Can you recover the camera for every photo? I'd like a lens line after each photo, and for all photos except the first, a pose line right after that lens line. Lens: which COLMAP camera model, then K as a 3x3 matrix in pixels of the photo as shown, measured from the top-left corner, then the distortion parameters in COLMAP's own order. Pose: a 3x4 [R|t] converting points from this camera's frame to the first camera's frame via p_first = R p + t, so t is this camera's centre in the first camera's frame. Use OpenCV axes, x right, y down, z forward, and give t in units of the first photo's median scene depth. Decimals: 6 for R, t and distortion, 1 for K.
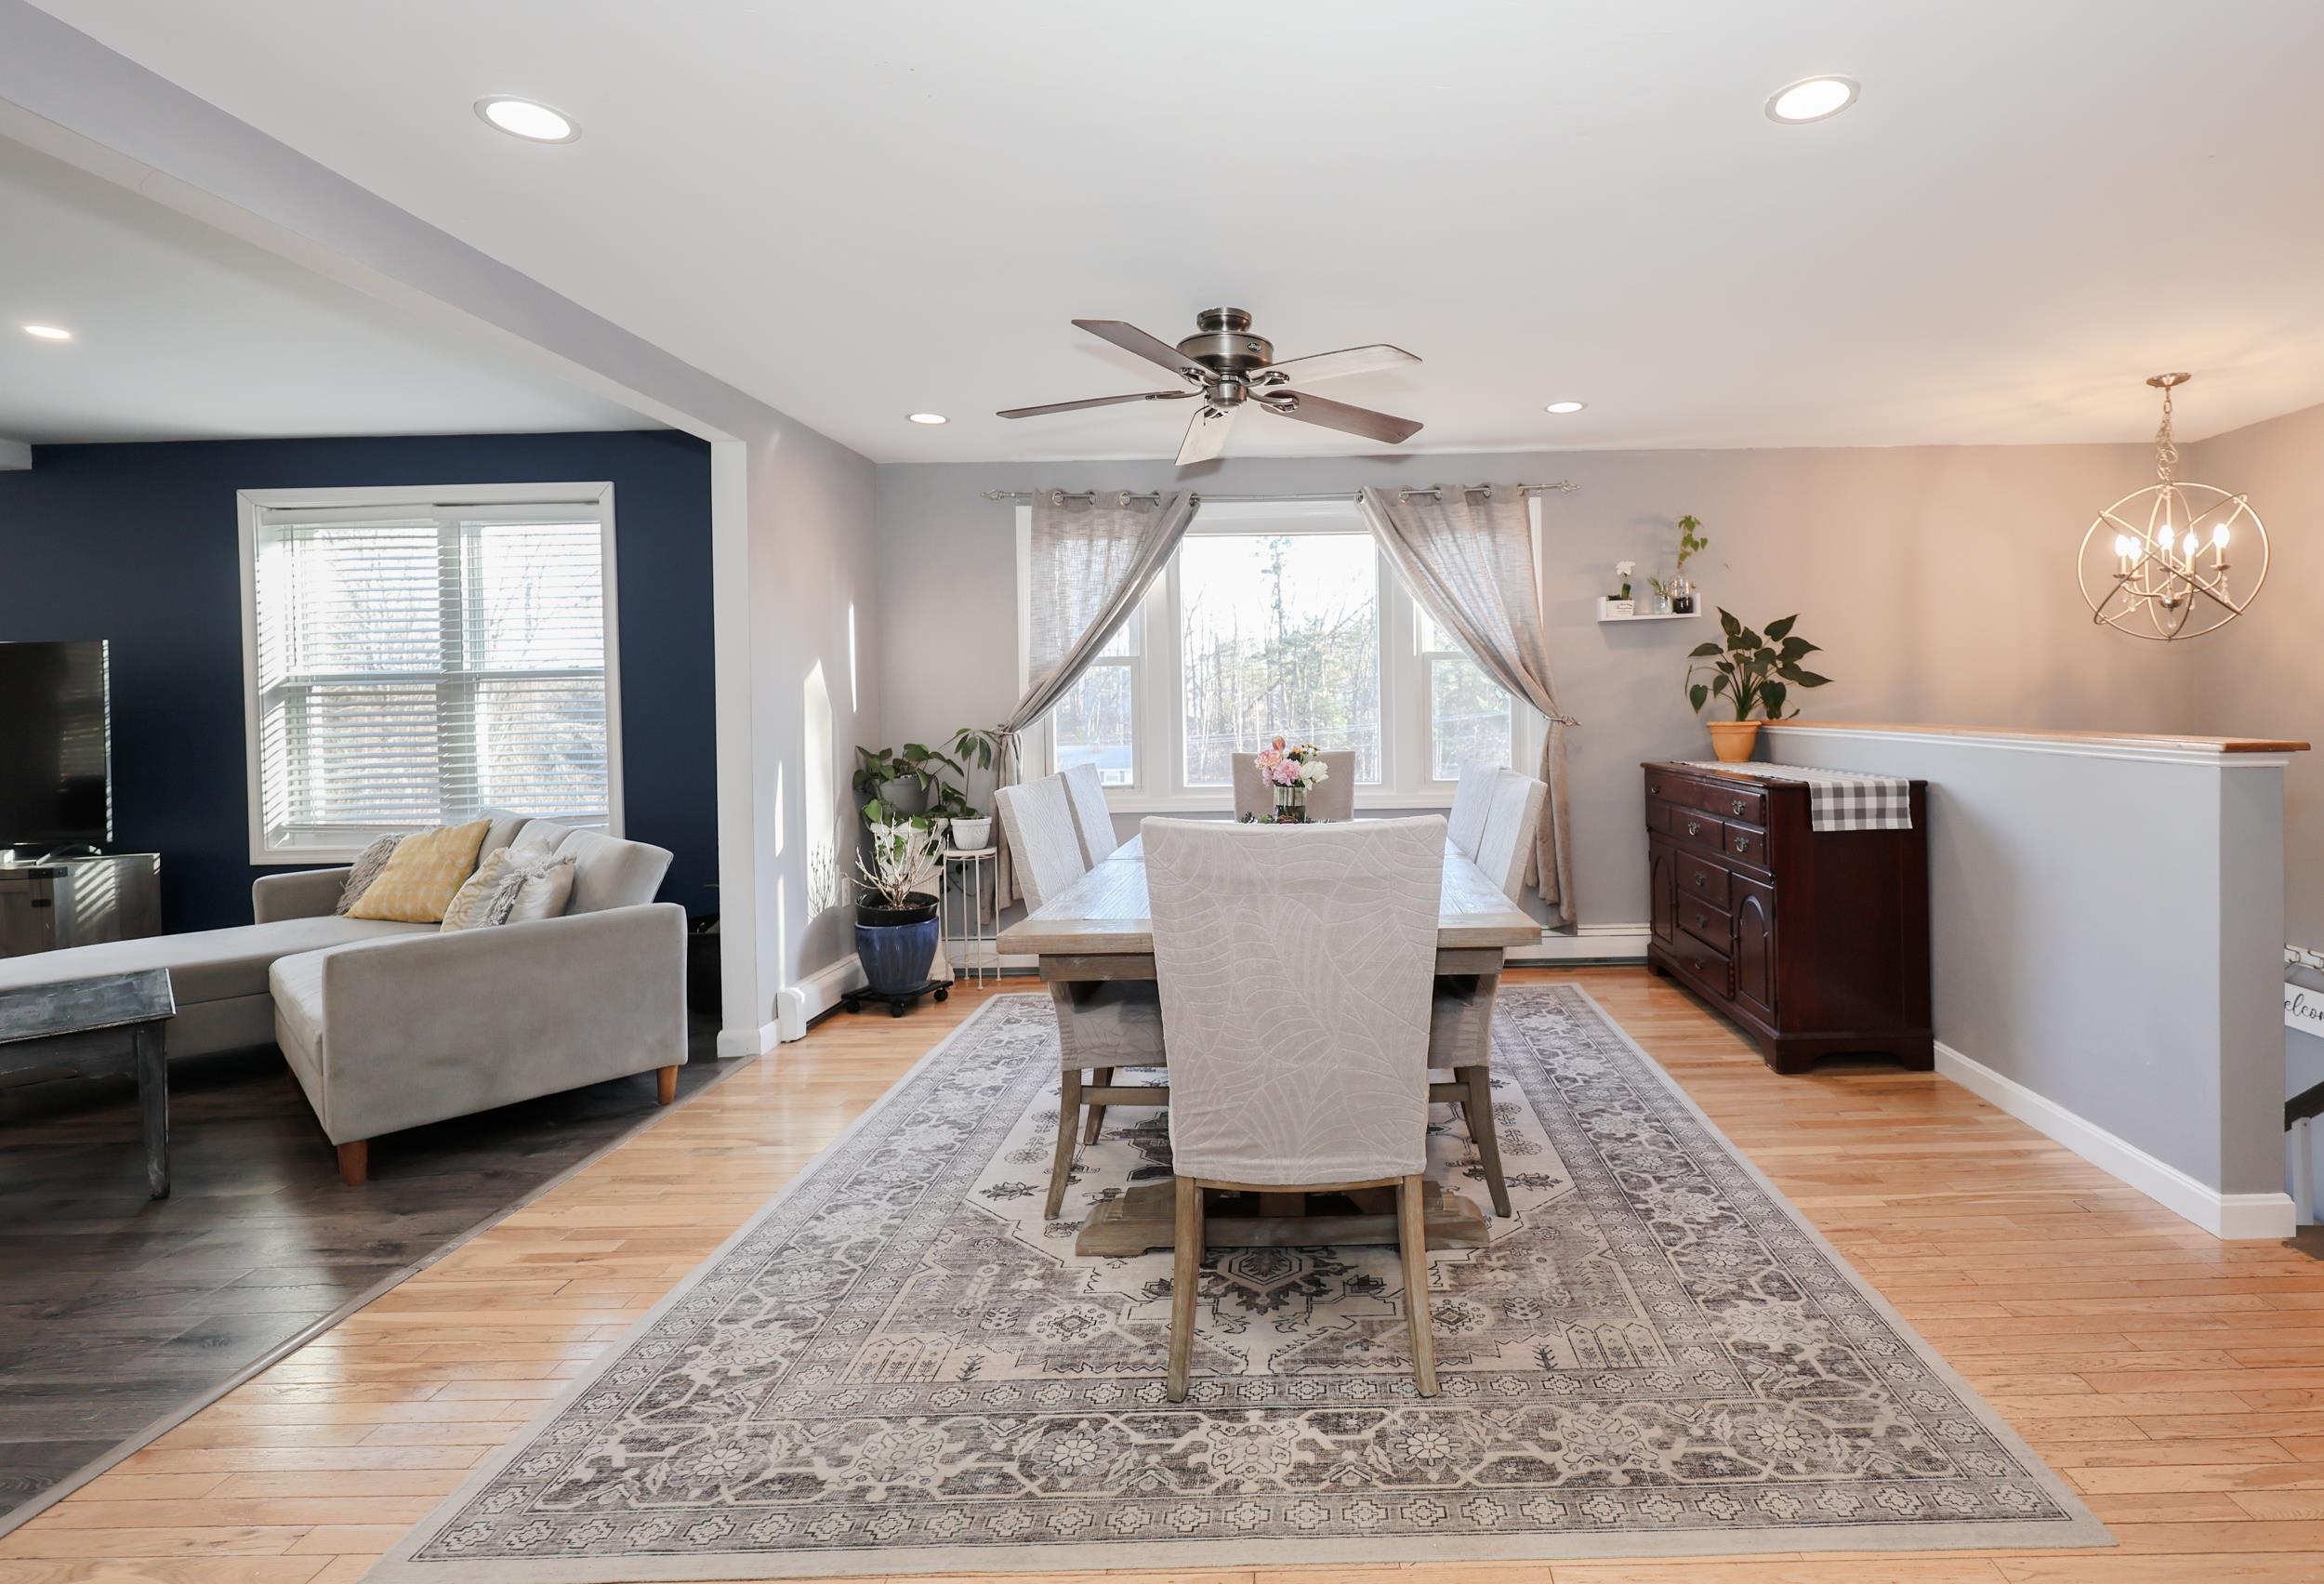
lens RADIAL K [[1165.6, 0, 1163.8], [0, 1165.6, 687.9], [0, 0, 1]] dist [0.002982, -0.000541]
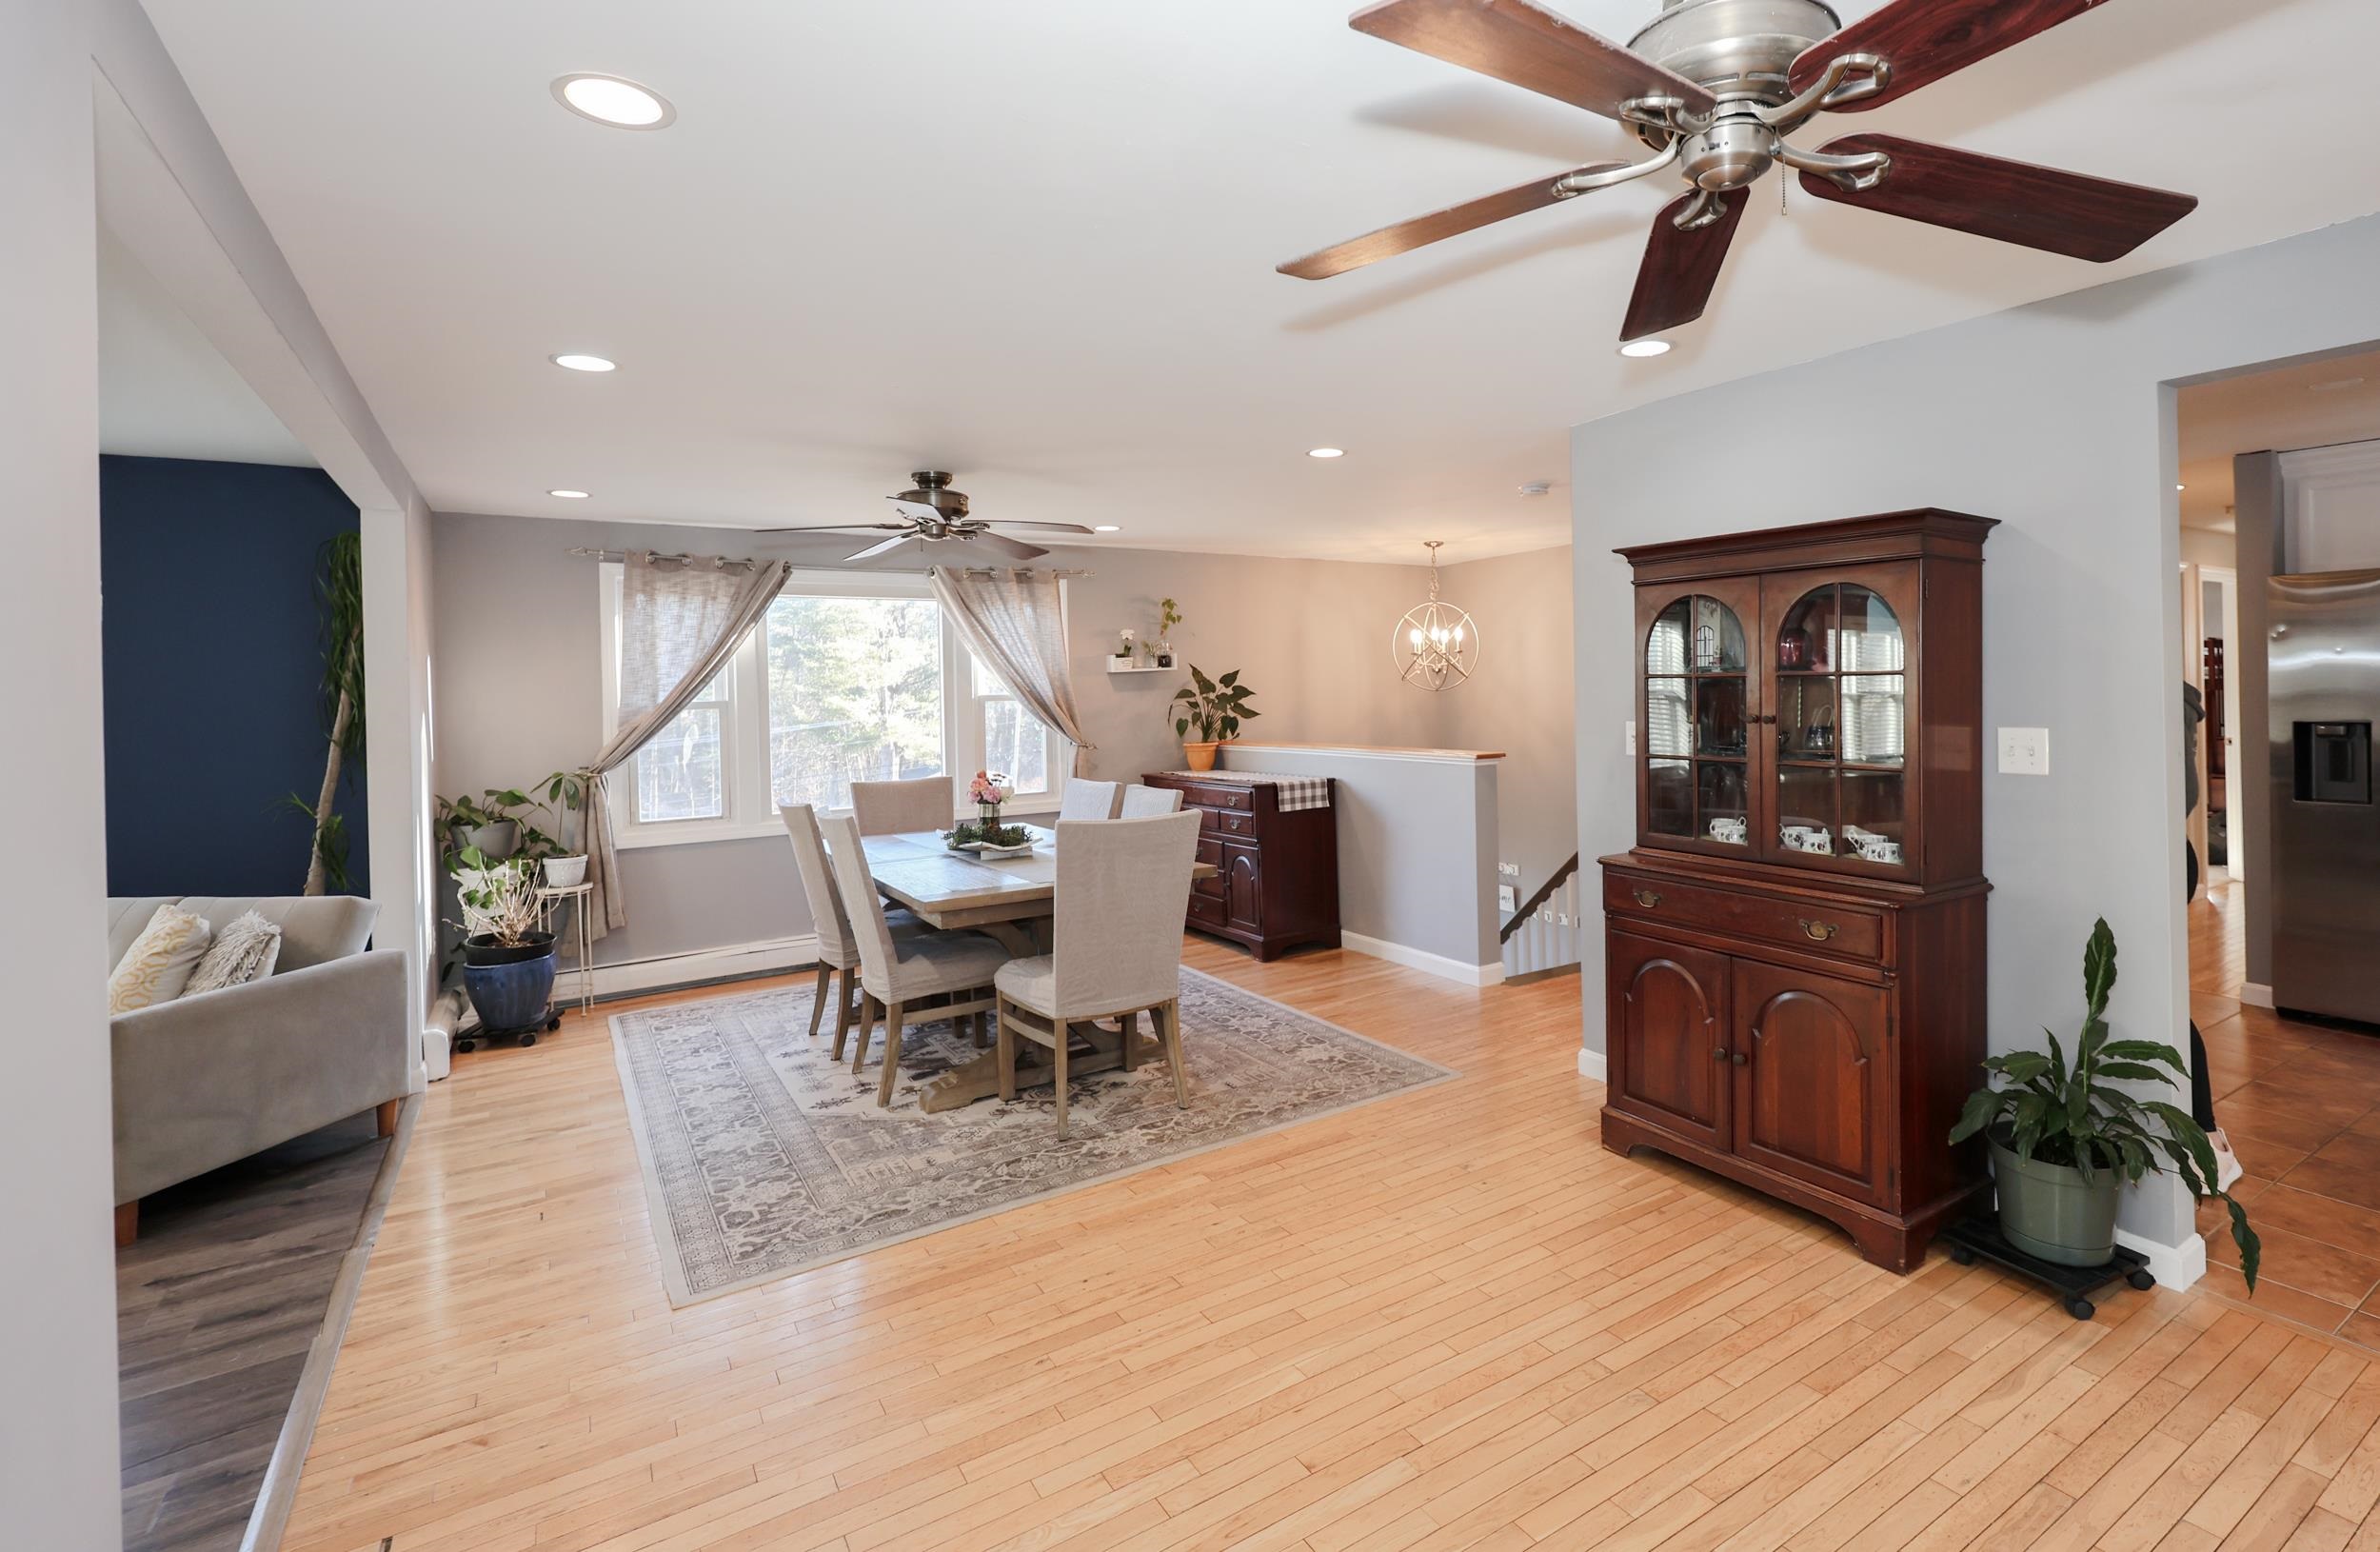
lens RADIAL K [[1077.0, 0, 1190.0], [0, 1077.0, 694.5], [0, 0, 1]] dist [0.001630, 0.000252]
pose [[0.872586, -0.011444, 0.488327, -0.269785], [0.018825, 0.999771, -0.010208, -0.027511], [-0.488098, 0.018100, 0.872601, -0.246697]]
